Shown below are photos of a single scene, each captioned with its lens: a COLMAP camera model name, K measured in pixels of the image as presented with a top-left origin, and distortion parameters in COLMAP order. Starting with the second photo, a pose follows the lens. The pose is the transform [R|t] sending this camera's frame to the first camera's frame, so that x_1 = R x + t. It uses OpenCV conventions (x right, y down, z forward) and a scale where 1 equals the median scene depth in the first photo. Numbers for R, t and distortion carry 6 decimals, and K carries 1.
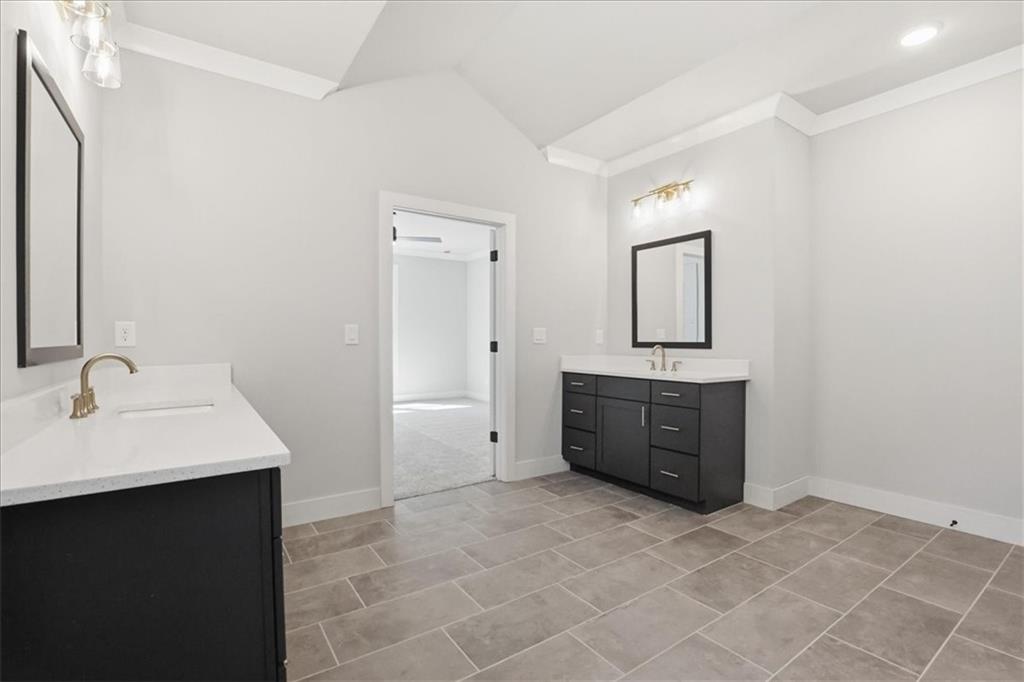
lens RADIAL K [[470.6, 0, 506.6], [0, 470.6, 339.2], [0, 0, 1]] dist [-0.029388, 0.002076]
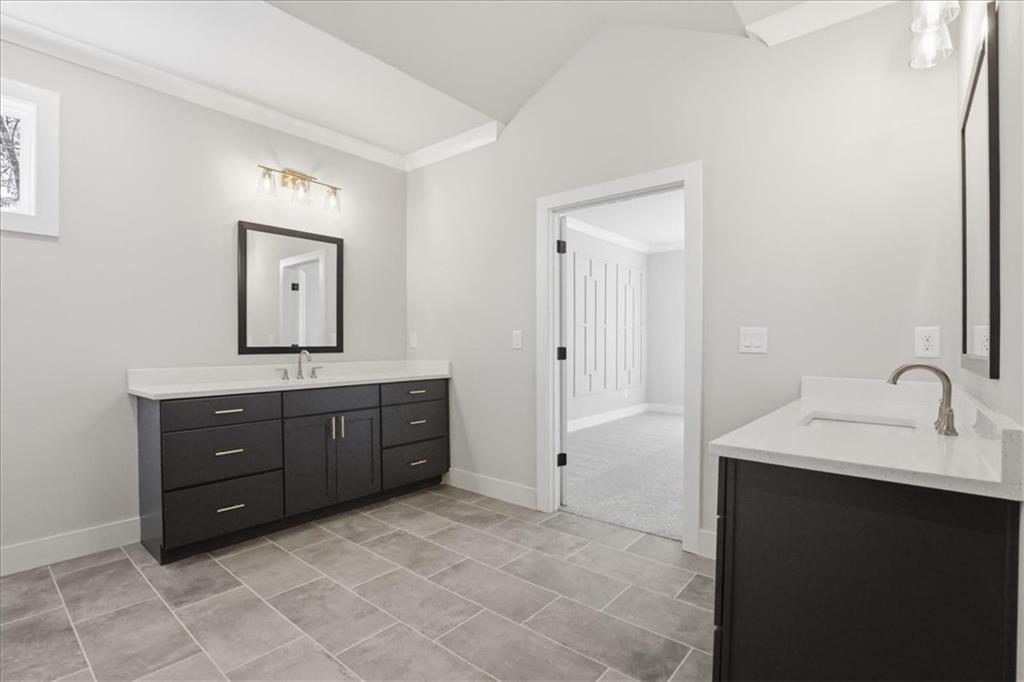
lens RADIAL K [[470.6, 0, 511.9], [0, 470.6, 346.1], [0, 0, 1]] dist [-0.029388, 0.002076]
pose [[0.286359, 0.007020, -0.958097, 0.838446], [-0.007758, 0.999957, 0.005008, -0.000961], [0.958091, 0.005999, 0.286401, 0.790952]]
